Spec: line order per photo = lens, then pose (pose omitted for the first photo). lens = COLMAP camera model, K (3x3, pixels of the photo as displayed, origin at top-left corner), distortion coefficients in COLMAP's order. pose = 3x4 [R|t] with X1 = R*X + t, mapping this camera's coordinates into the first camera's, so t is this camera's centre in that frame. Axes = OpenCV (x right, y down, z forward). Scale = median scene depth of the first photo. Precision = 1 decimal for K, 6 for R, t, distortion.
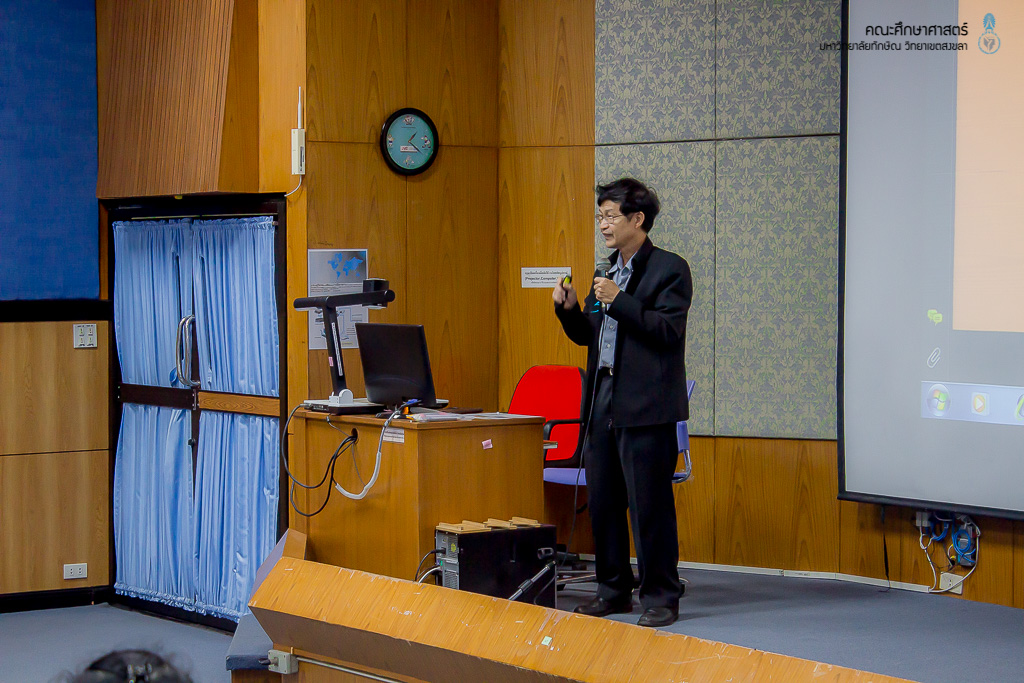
lens RADIAL K [[2465.4, 0, 512.0], [0, 2465.4, 341.5], [0, 0, 1]] dist [0.129911, -0.356762]
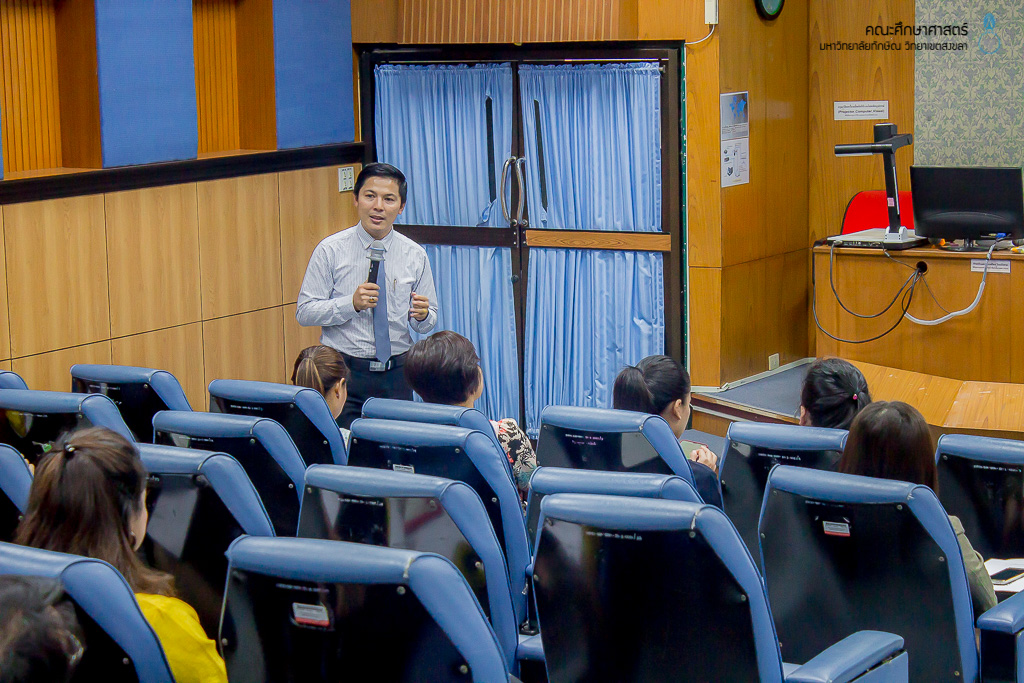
lens RADIAL K [[2465.4, 0, 512.0], [0, 2465.4, 341.5], [0, 0, 1]] dist [0.129911, -0.356762]
pose [[0.912418, -0.071085, 0.403040, -0.587370], [0.032623, 0.994299, 0.101515, -0.041152], [-0.407958, -0.079476, 0.909535, 0.052766]]
